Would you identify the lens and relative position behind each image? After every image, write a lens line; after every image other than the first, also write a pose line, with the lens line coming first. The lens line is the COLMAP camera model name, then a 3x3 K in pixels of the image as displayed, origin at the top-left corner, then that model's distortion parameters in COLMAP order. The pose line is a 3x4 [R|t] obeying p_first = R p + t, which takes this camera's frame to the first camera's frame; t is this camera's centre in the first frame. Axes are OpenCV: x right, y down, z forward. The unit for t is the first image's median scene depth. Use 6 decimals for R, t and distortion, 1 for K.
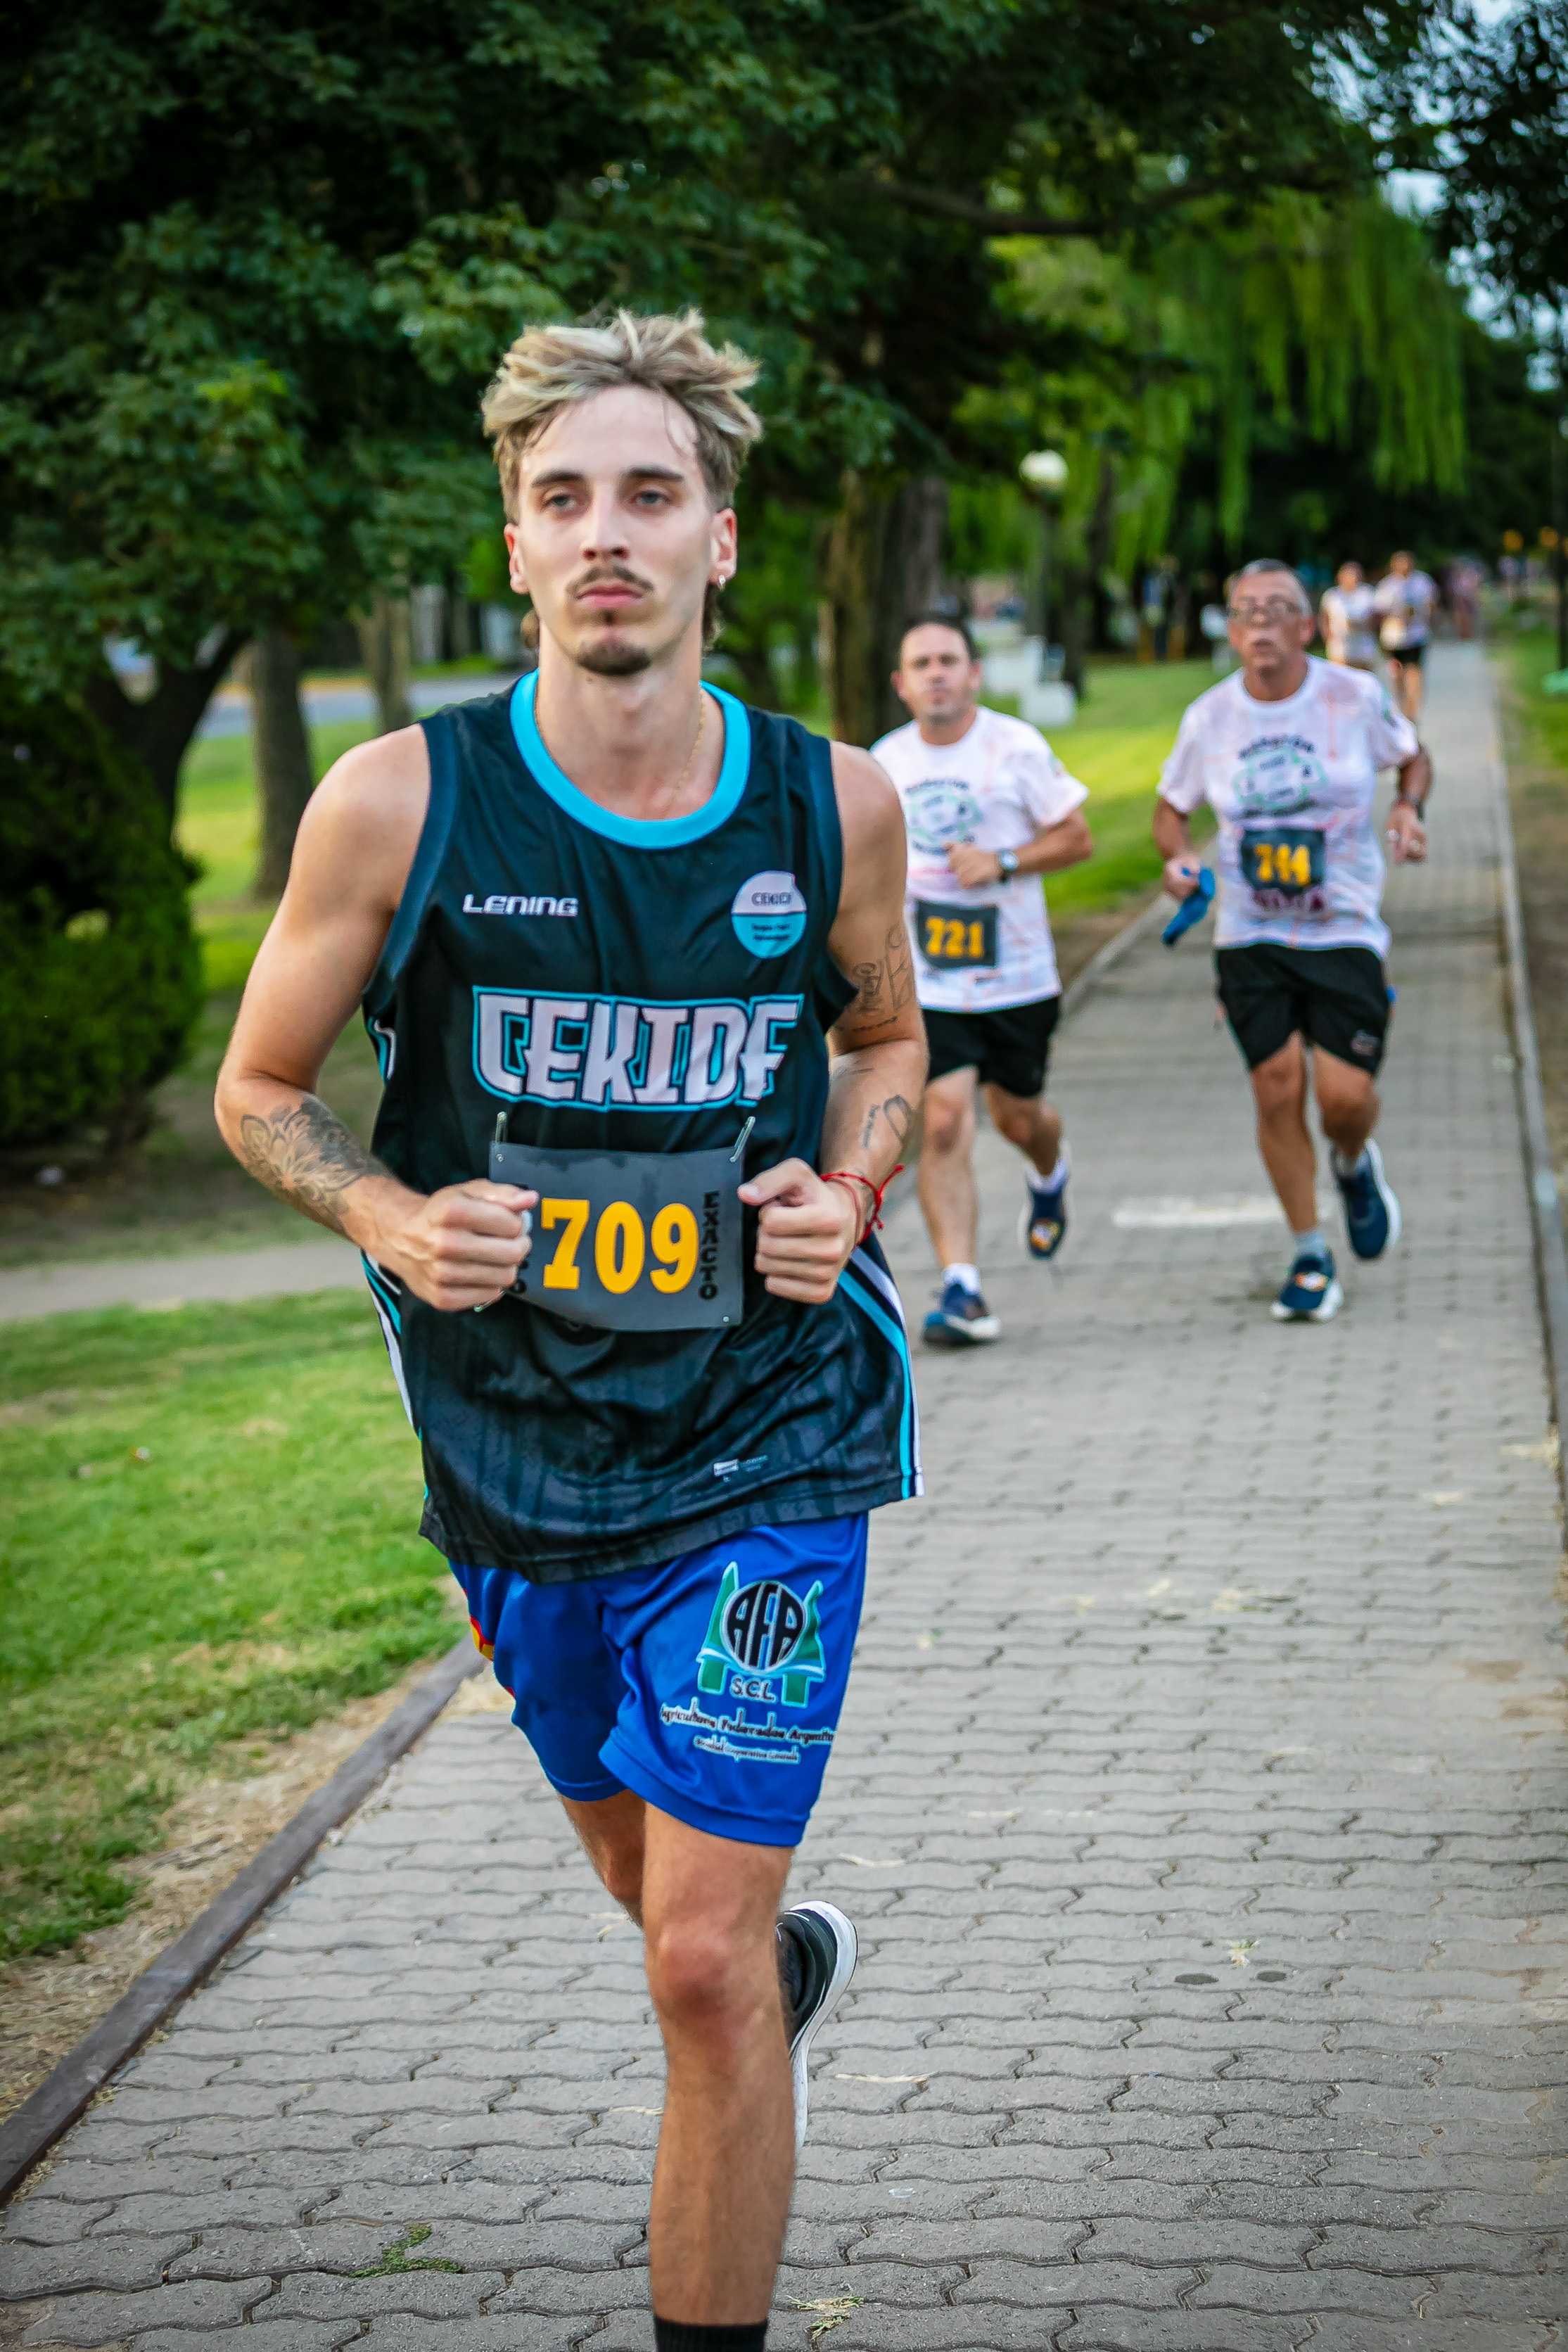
lens RADIAL K [[4809.1, 0, 805.9], [0, 4809.1, 1198.1], [0, 0, 1]] dist [0.297550, 0.000000]
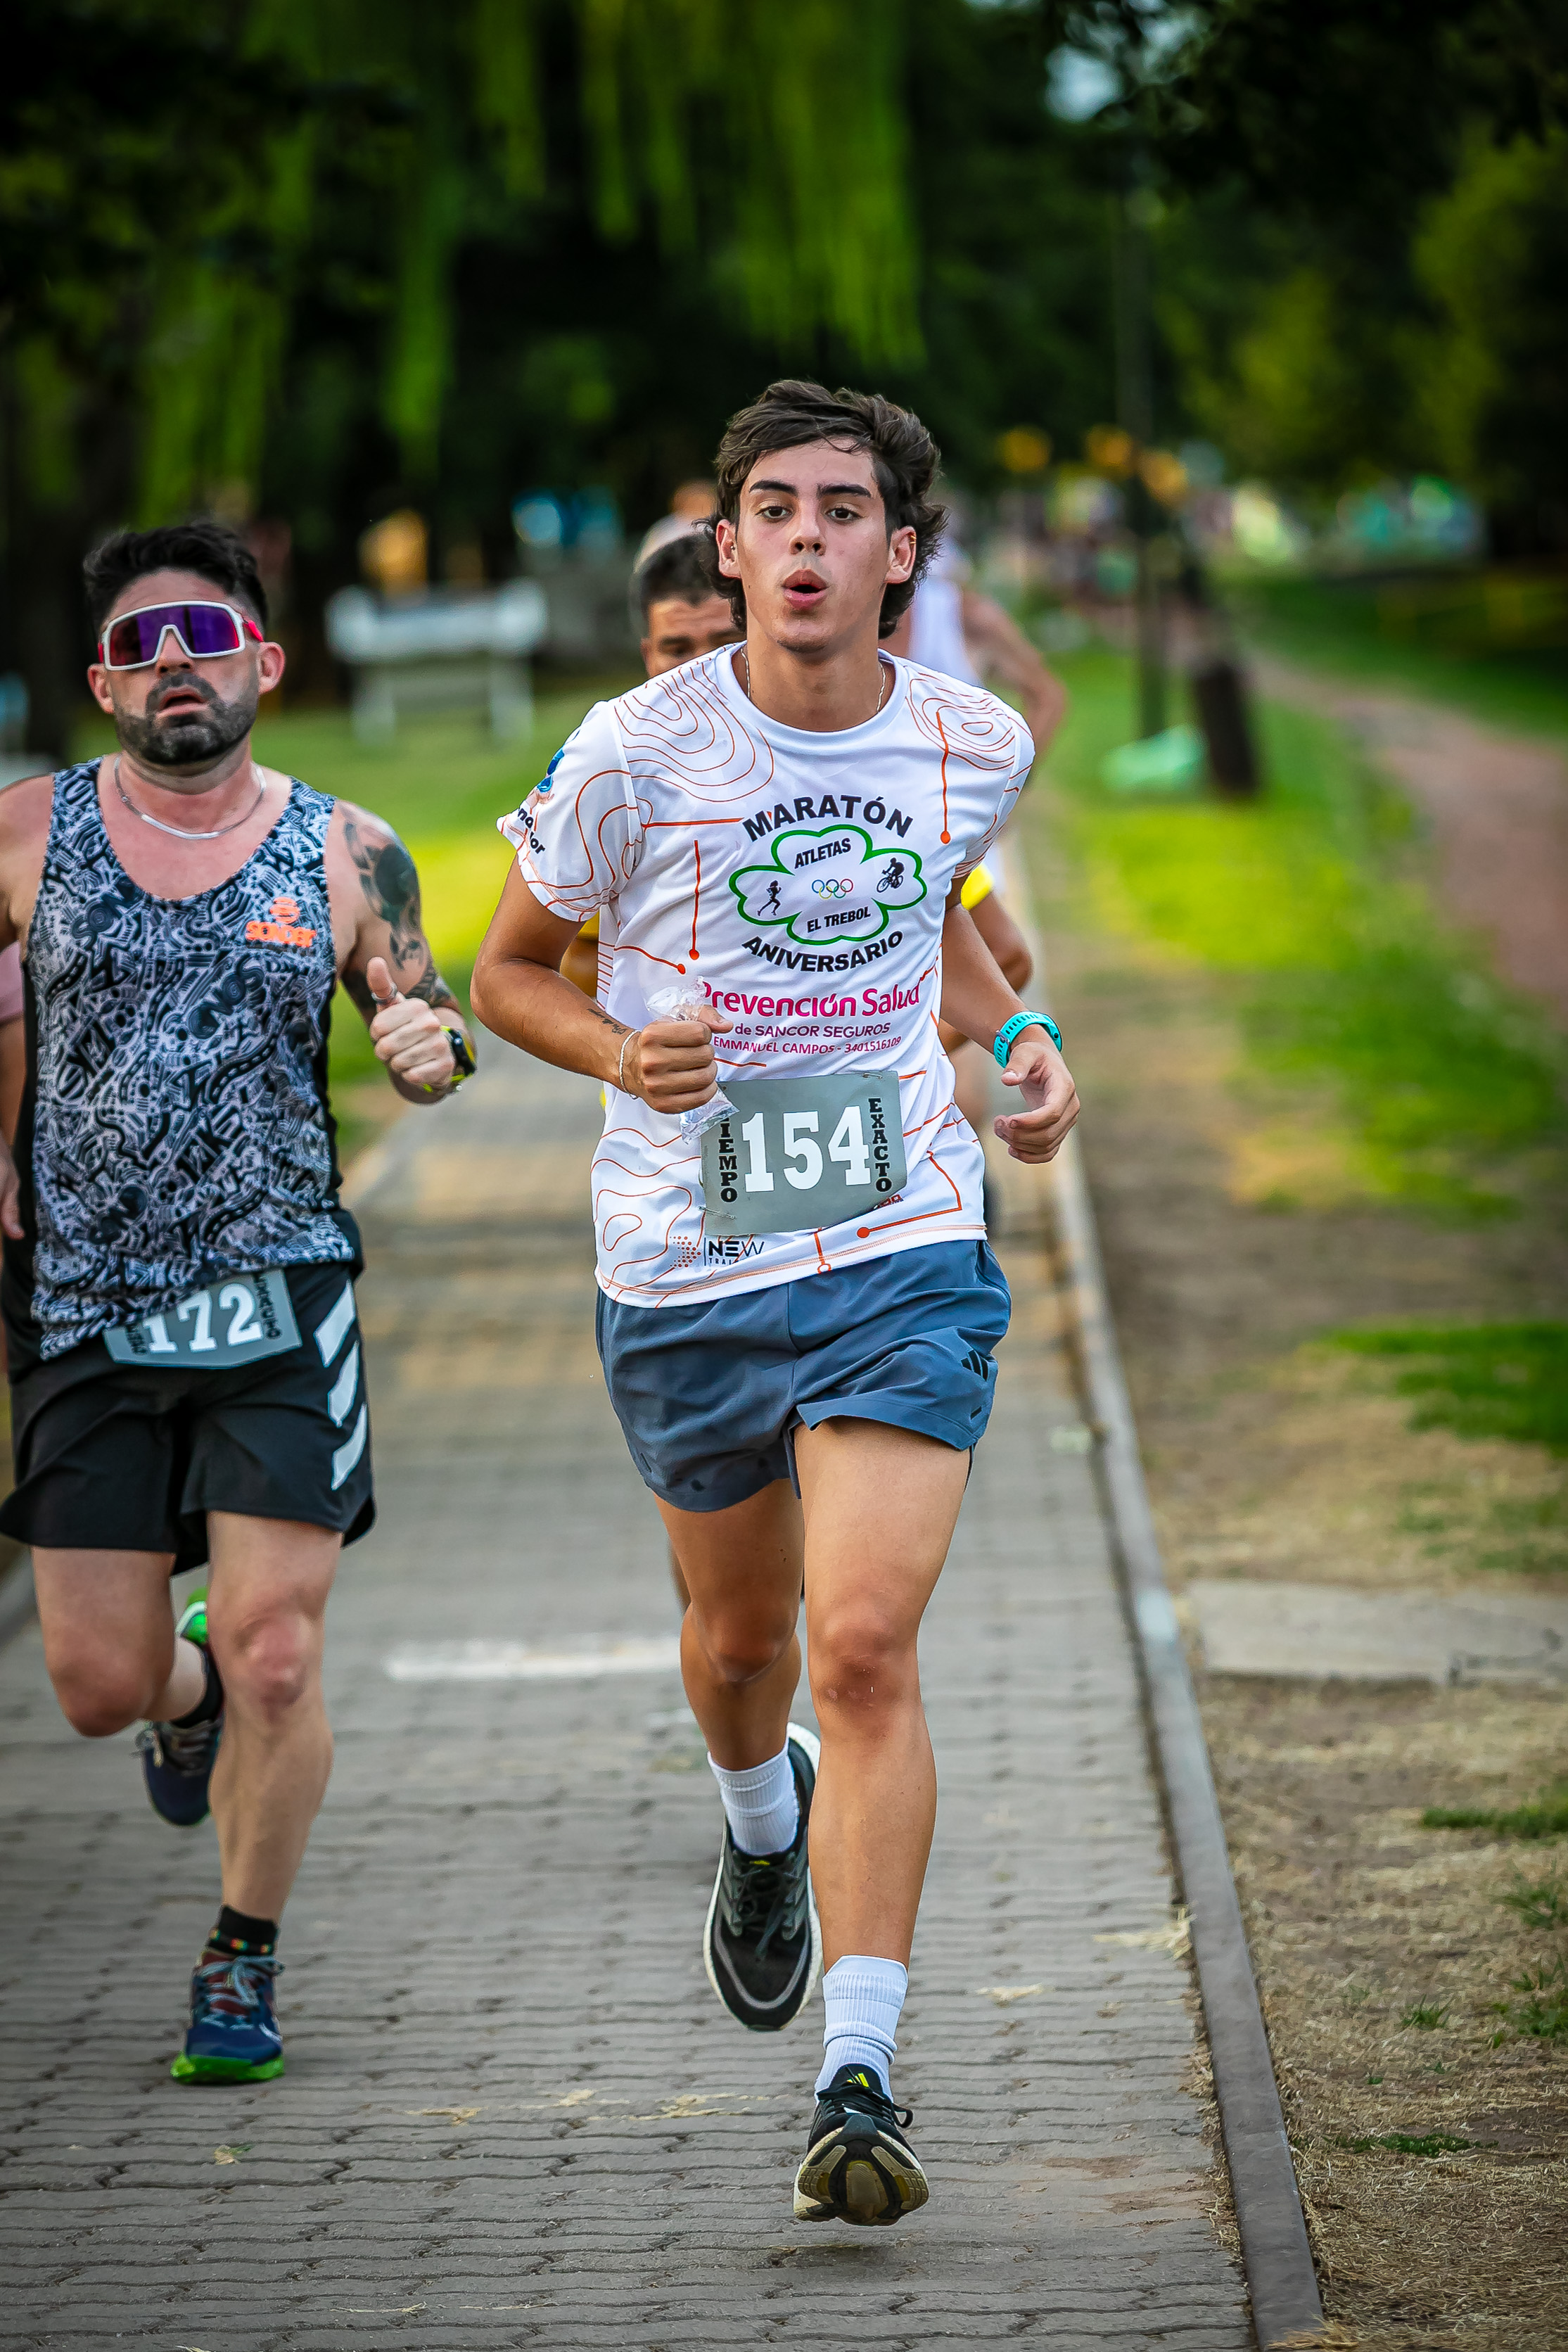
lens RADIAL K [[11797.8, 0, 782.6], [0, 11797.8, 1181.7], [0, 0, 1]] dist [-1.352650, 0.000000]
pose [[0.992489, -0.006389, 0.122165, -0.071538], [0.015136, 0.997375, -0.070806, 0.058203], [-0.121392, 0.072124, 0.989981, -0.438575]]
